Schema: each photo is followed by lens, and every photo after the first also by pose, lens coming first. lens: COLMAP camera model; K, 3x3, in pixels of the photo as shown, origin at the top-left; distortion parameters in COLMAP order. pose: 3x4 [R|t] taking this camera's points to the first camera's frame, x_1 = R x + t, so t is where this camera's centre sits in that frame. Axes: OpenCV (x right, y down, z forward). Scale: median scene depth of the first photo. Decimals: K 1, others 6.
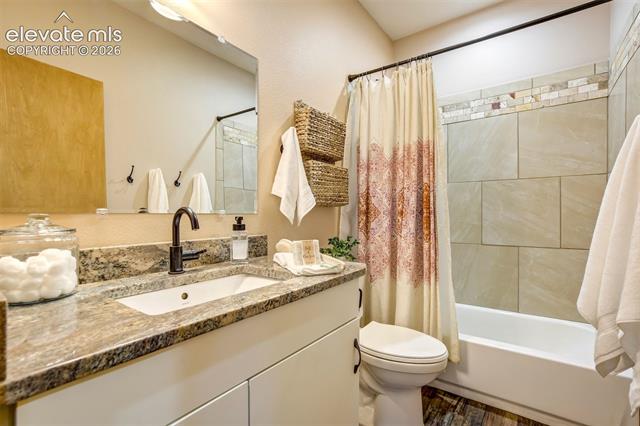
lens RADIAL K [[296.5, 0, 322.4], [0, 296.5, 213.2], [0, 0, 1]] dist [-0.038457, 0.019282]
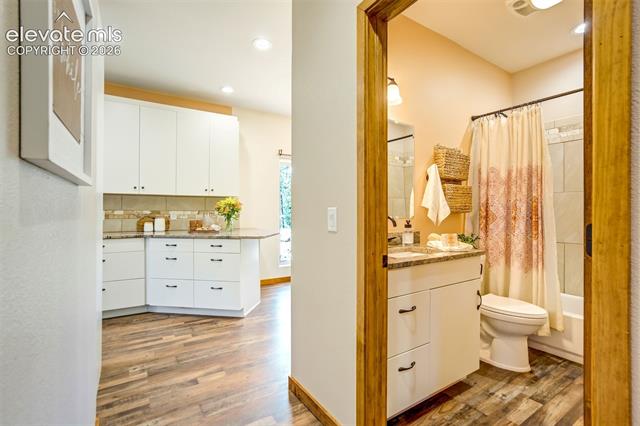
lens RADIAL K [[296.5, 0, 322.4], [0, 296.5, 213.2], [0, 0, 1]] dist [-0.038457, 0.019282]
pose [[0.935354, 0.004843, -0.353679, -0.090349], [-0.005171, 0.999987, 0.000017, -0.019905], [0.353674, 0.001813, 0.935367, -0.612557]]
